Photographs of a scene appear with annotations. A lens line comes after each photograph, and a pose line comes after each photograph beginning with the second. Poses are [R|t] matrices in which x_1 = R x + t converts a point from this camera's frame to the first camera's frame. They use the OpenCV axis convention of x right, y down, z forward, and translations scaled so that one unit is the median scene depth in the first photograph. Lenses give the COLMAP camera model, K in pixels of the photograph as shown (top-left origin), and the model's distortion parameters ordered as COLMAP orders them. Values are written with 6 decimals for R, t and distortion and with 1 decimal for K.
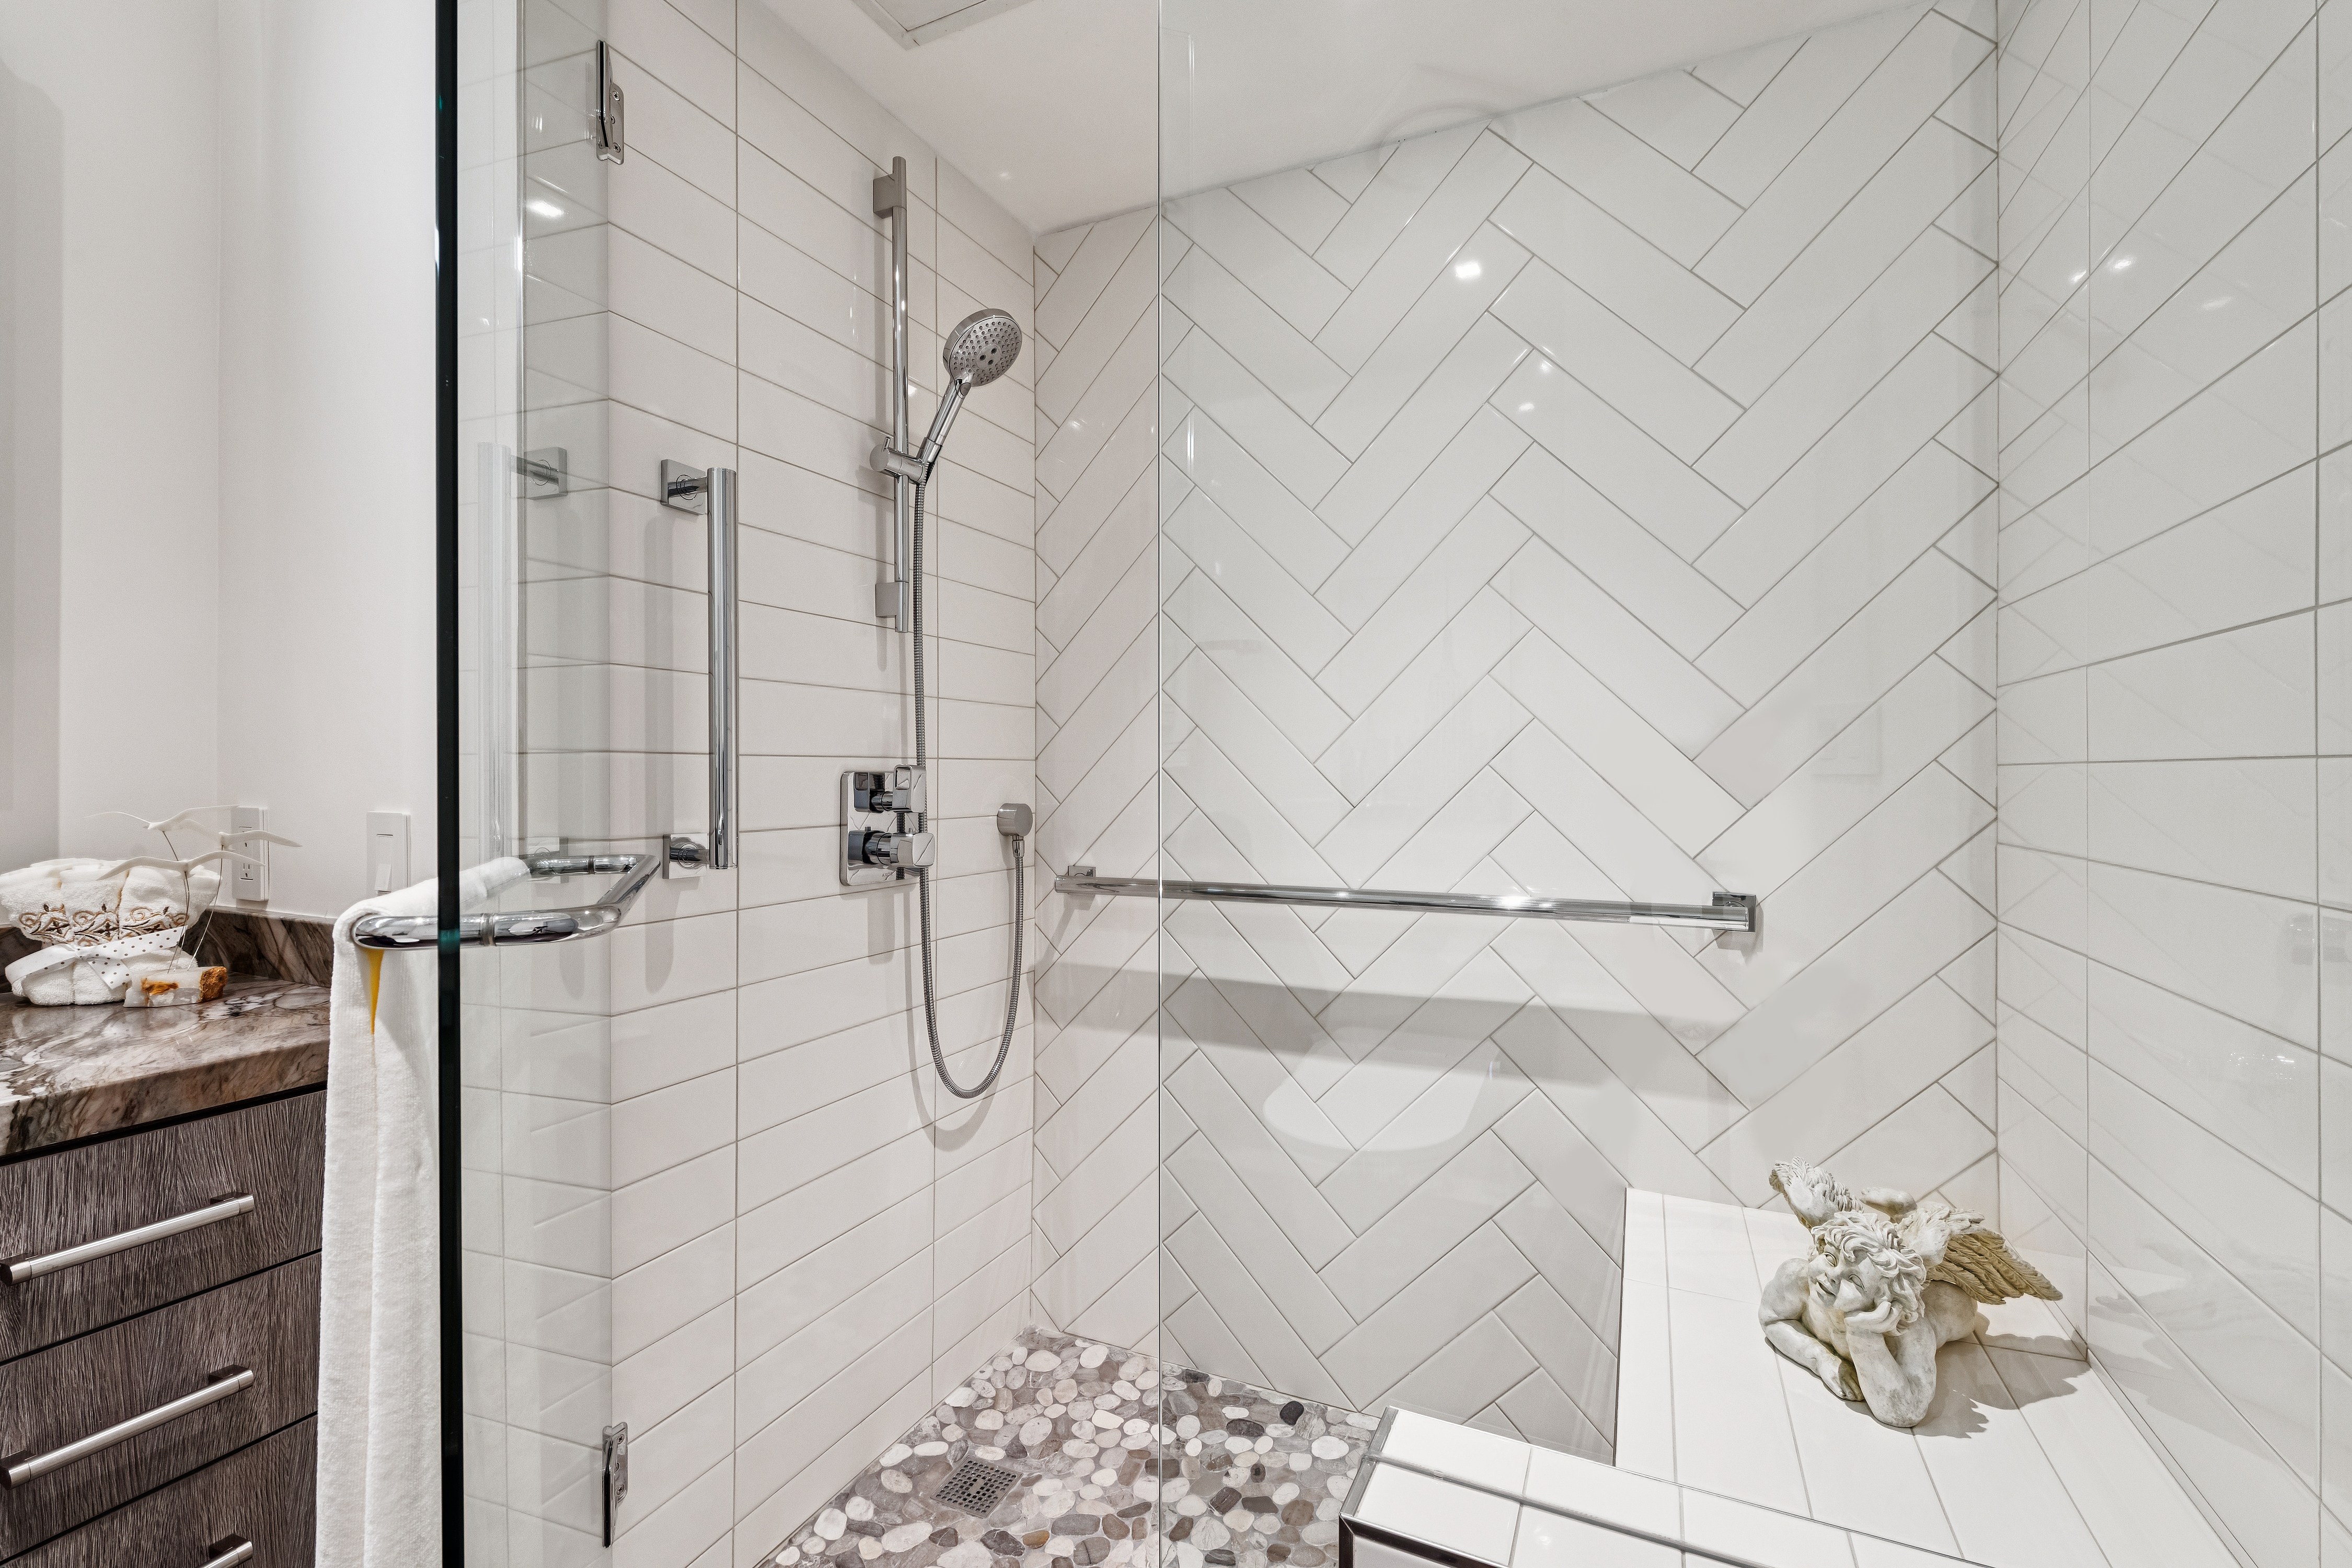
lens RADIAL K [[1014.8, 0, 1176.3], [0, 1014.8, 773.3], [0, 0, 1]] dist [0.000319, -0.000034]
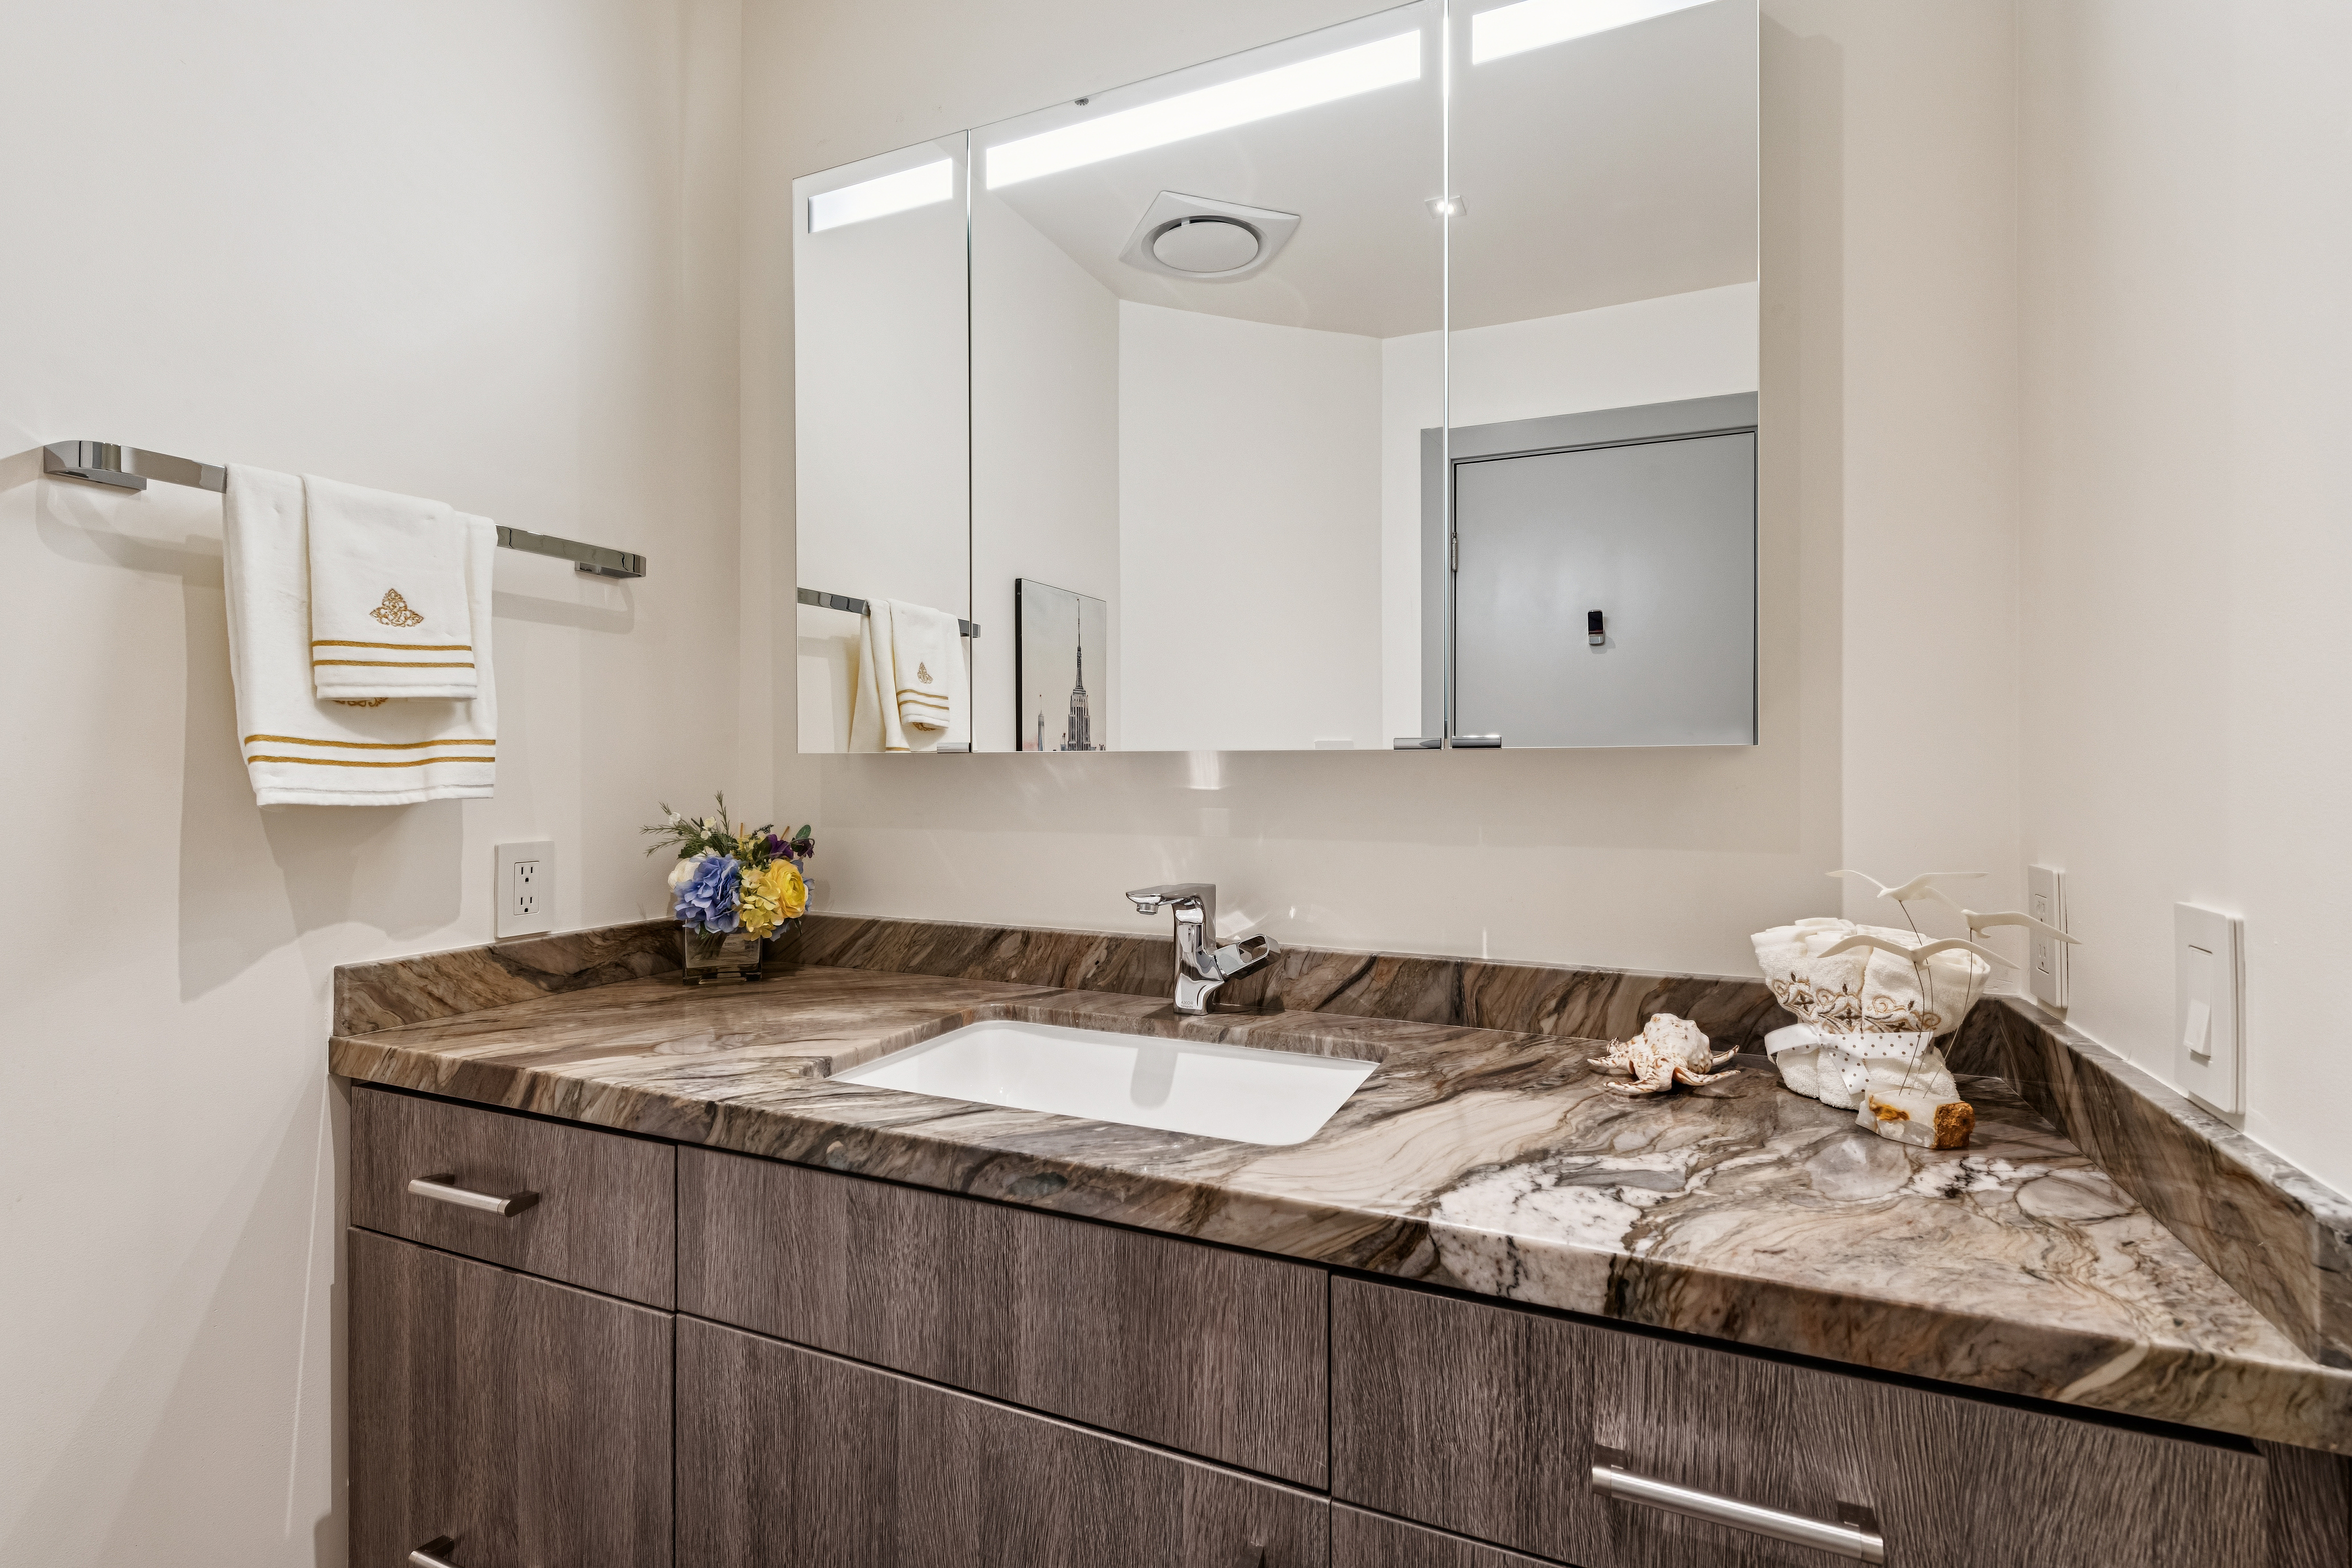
lens RADIAL K [[1093.1, 0, 1177.0], [0, 1093.1, 778.2], [0, 0, 1]] dist [-0.000601, -0.000128]
pose [[0.036415, 0.000342, -0.999337, -0.224622], [-0.006203, 0.999981, 0.000116, -0.029000], [0.999318, 0.006195, 0.036416, 0.450793]]
